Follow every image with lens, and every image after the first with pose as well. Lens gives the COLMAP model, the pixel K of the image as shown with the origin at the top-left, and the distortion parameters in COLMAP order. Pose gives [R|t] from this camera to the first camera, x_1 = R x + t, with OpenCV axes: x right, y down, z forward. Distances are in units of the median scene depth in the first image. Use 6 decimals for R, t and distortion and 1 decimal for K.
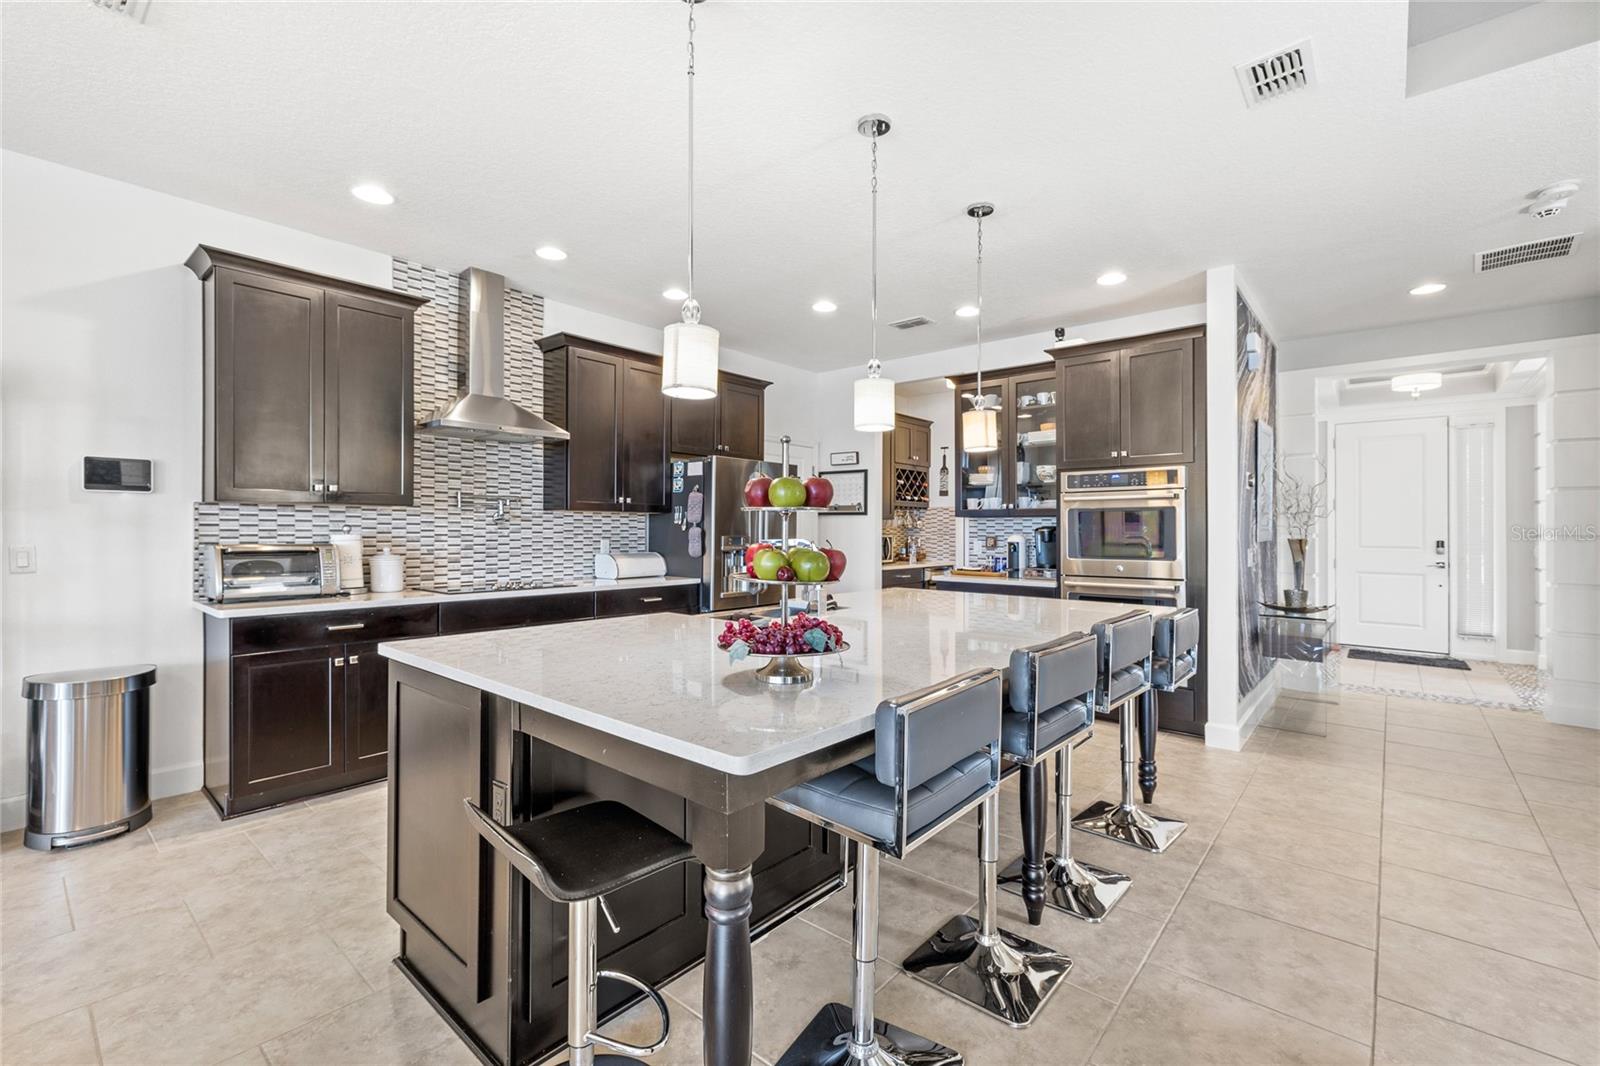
lens RADIAL K [[708.2, 0, 793.9], [0, 708.2, 524.4], [0, 0, 1]] dist [0.001440, 0.003463]
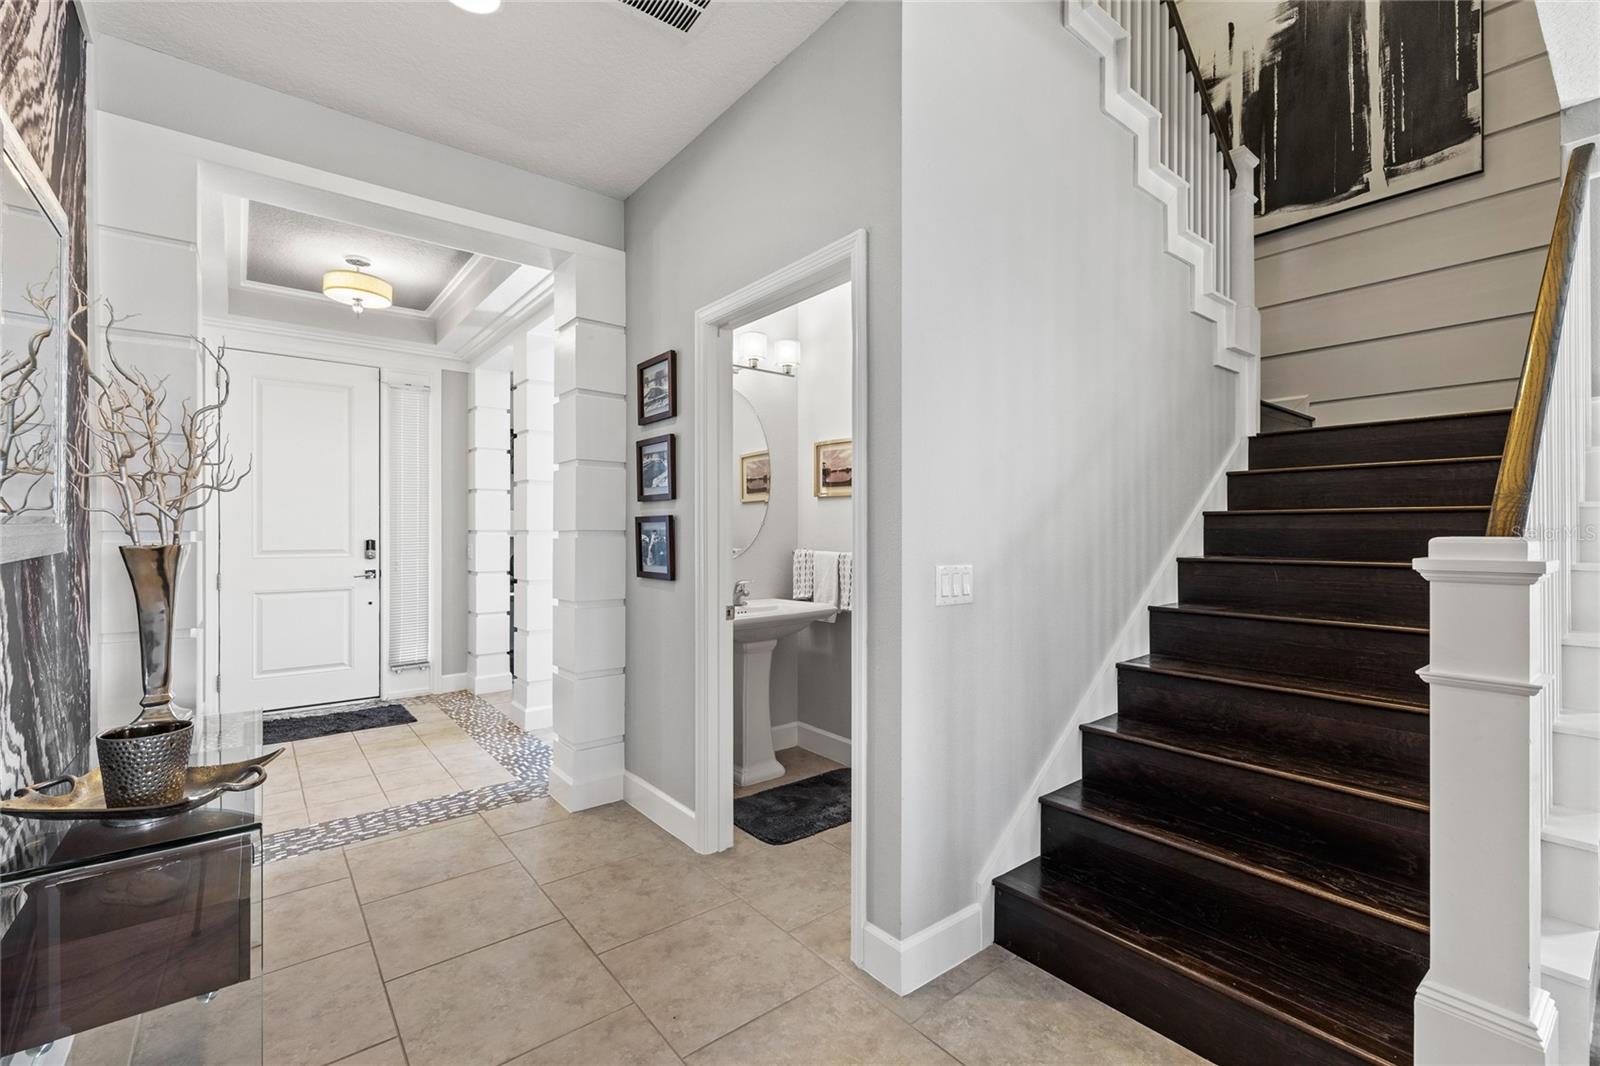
lens RADIAL K [[708.2, 0, 798.3], [0, 708.2, 524.9], [0, 0, 1]] dist [0.001440, 0.003463]
pose [[0.211552, 0.001298, 0.977366, 0.324384], [-0.005057, 0.999987, -0.000233, 0.005787], [-0.977354, -0.004893, 0.211556, 0.457780]]
